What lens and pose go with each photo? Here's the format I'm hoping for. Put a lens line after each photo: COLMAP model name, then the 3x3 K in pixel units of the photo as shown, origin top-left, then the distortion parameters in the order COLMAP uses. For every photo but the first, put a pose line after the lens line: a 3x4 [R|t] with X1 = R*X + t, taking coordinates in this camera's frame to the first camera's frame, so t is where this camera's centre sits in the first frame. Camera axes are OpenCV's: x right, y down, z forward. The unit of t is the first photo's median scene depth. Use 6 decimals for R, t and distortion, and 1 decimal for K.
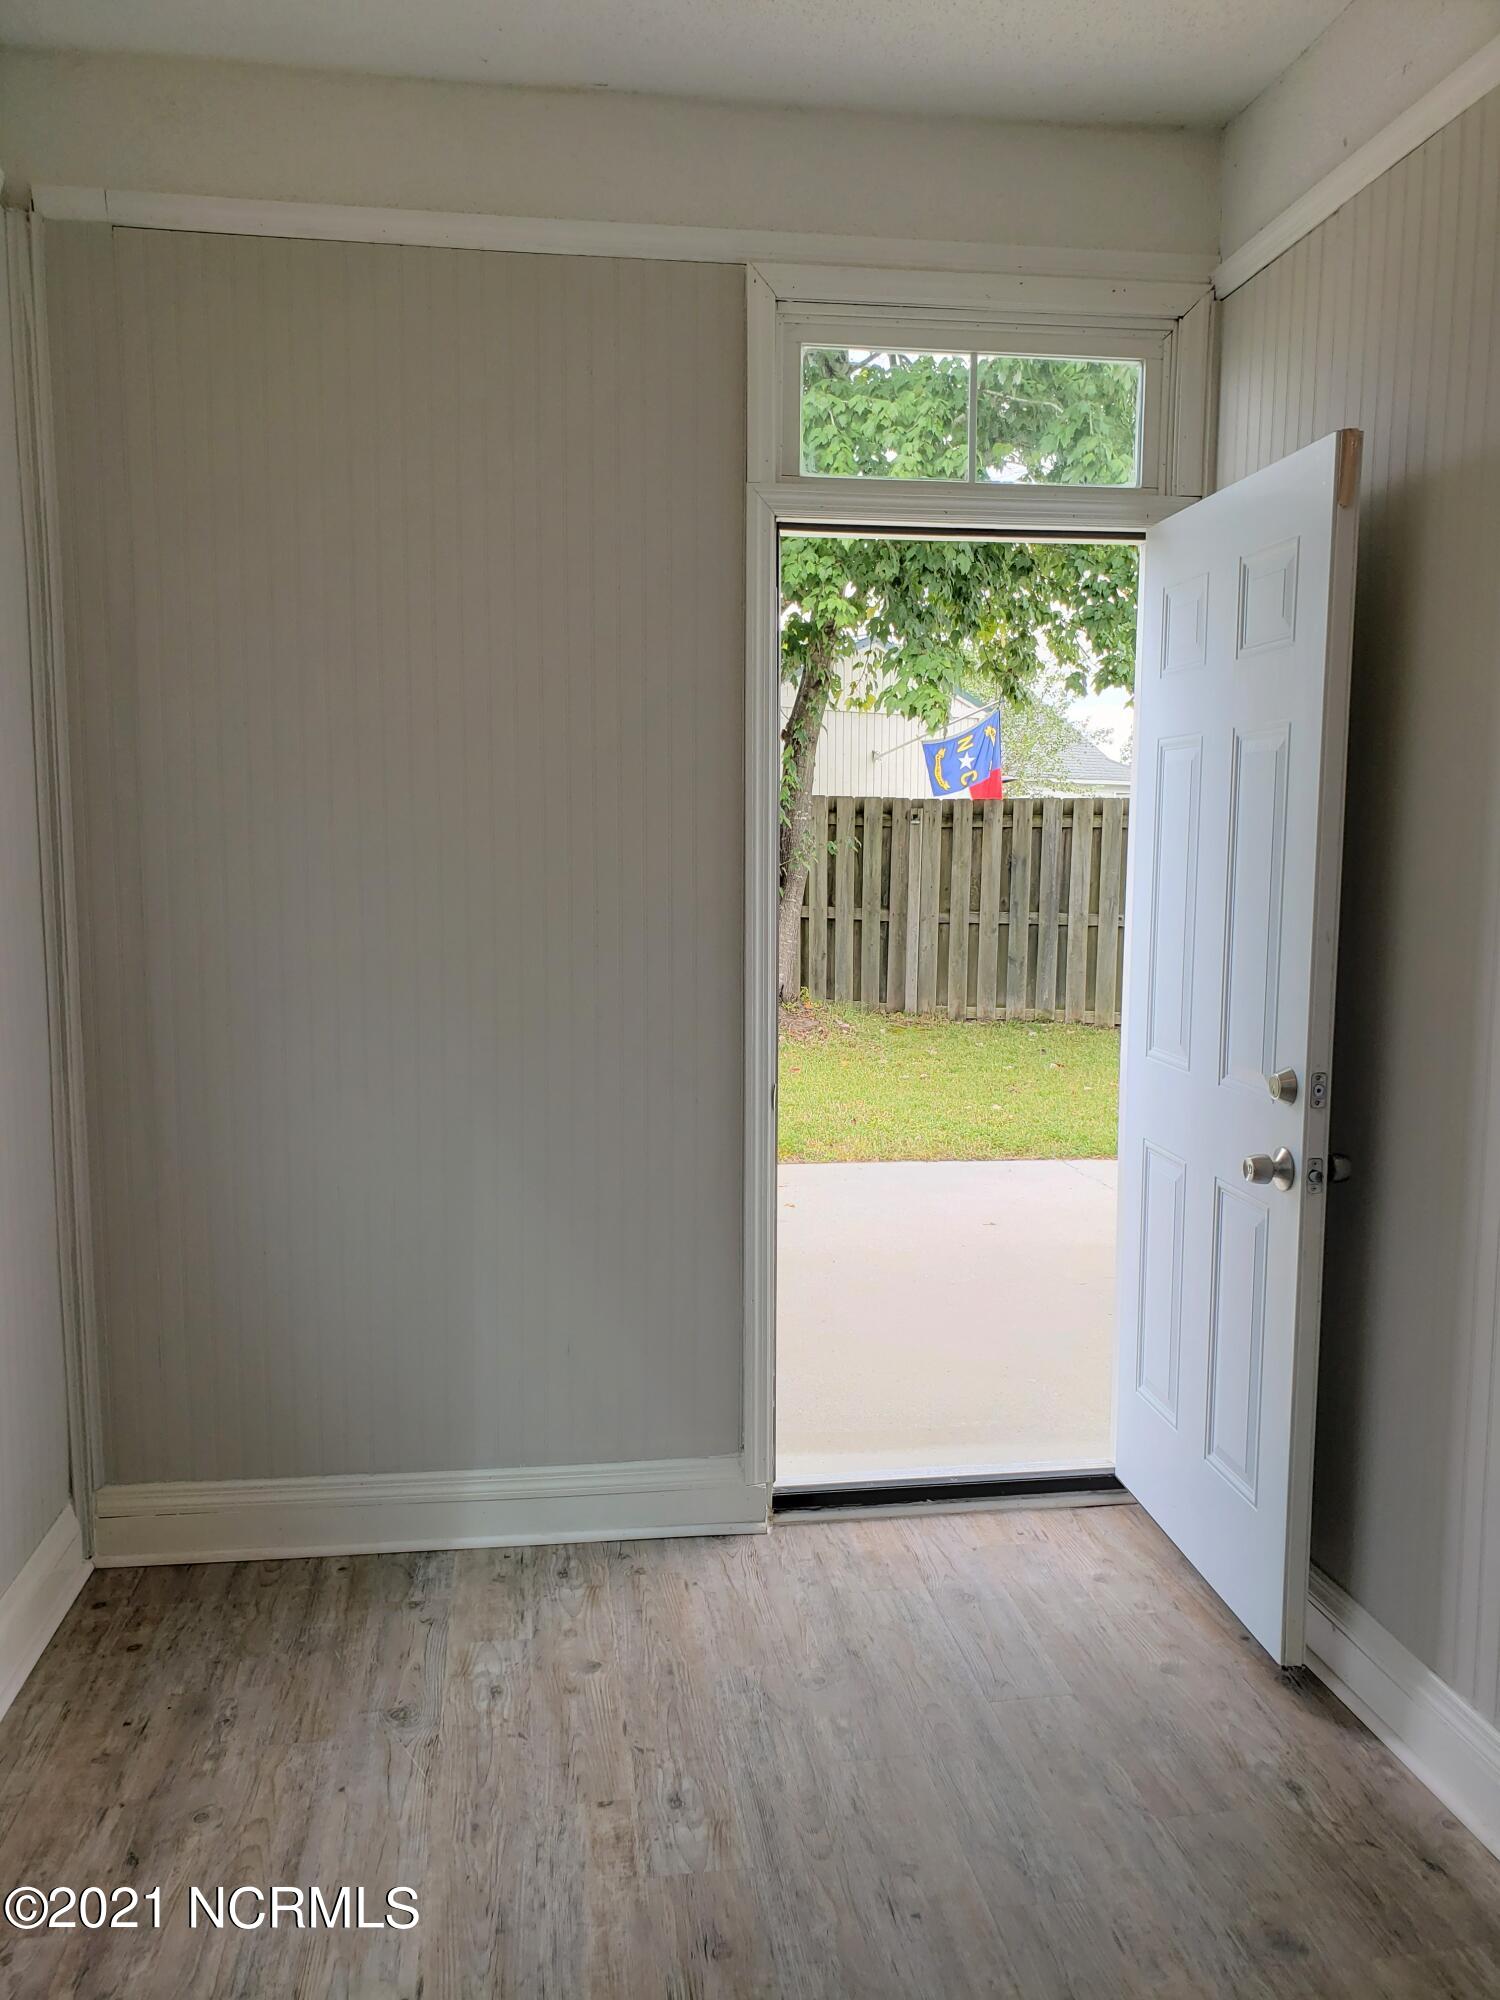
lens RADIAL K [[1510.6, 0, 746.3], [0, 1510.6, 1007.4], [0, 0, 1]] dist [0.029358, 0.009345]
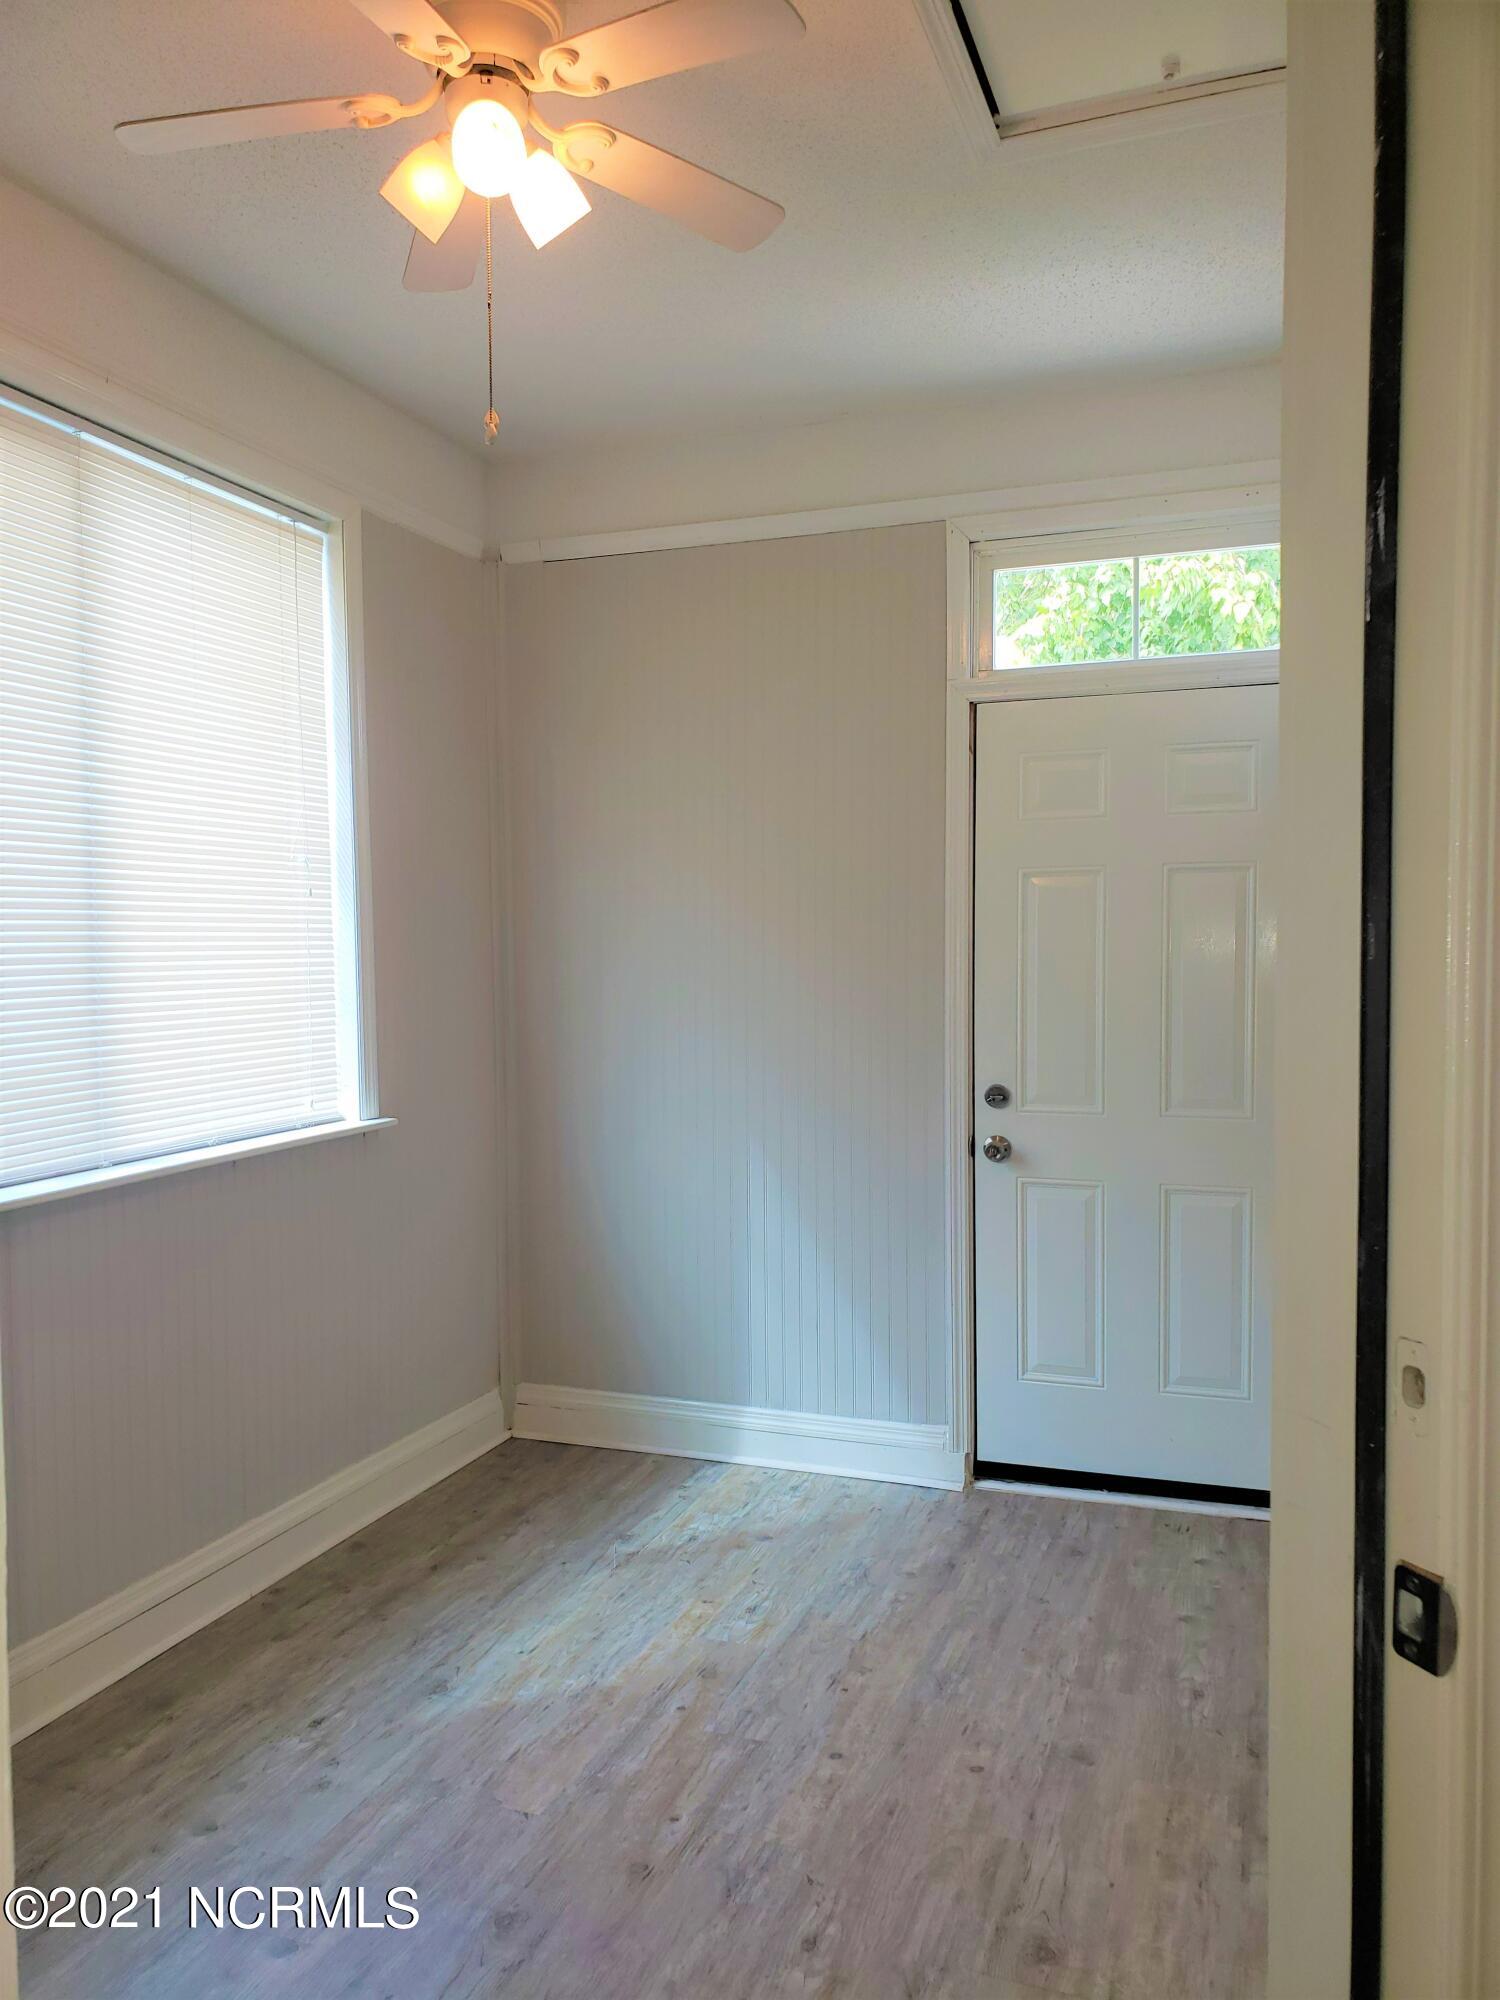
lens RADIAL K [[1510.6, 0, 750.0], [0, 1510.6, 1000.3], [0, 0, 1]] dist [0.029358, 0.009345]
pose [[0.893323, 0.004641, -0.449392, 0.476884], [-0.029703, 0.998370, -0.048733, 0.005421], [0.448433, 0.056883, 0.892005, -0.264342]]
